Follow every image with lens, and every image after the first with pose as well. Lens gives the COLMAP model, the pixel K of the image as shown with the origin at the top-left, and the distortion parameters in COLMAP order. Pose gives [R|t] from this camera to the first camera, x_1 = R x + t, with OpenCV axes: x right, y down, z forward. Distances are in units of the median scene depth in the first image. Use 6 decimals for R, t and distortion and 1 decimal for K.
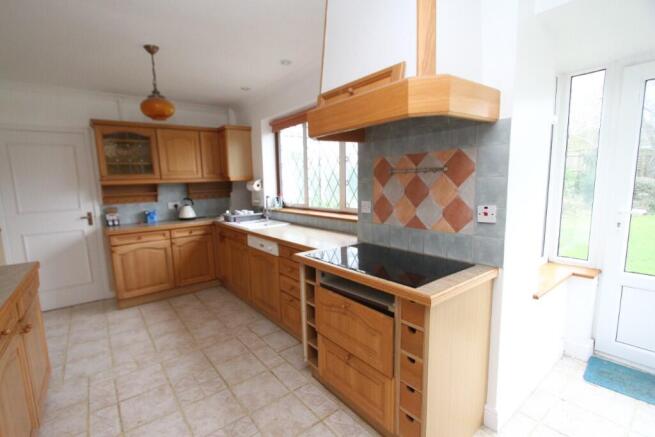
lens RADIAL K [[303.9, 0, 307.9], [0, 303.9, 220.5], [0, 0, 1]] dist [-0.002769, 0.000221]
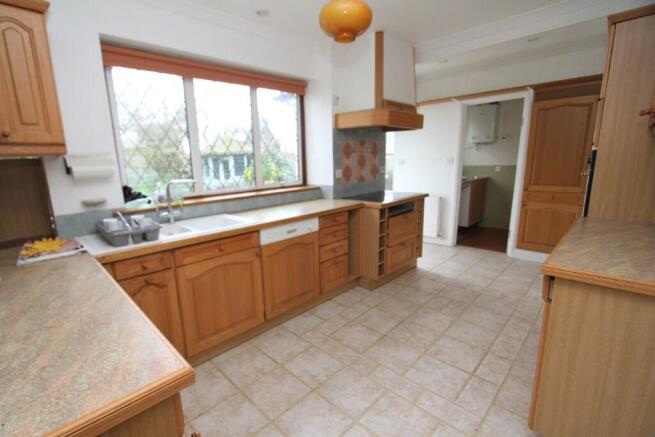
lens RADIAL K [[303.9, 0, 307.9], [0, 303.9, 220.5], [0, 0, 1]] dist [-0.002769, 0.000221]
pose [[-0.147490, -0.161637, 0.975766, -1.326164], [0.164156, 0.968873, 0.185307, -0.130019], [-0.975346, 0.187509, -0.116366, 1.437989]]
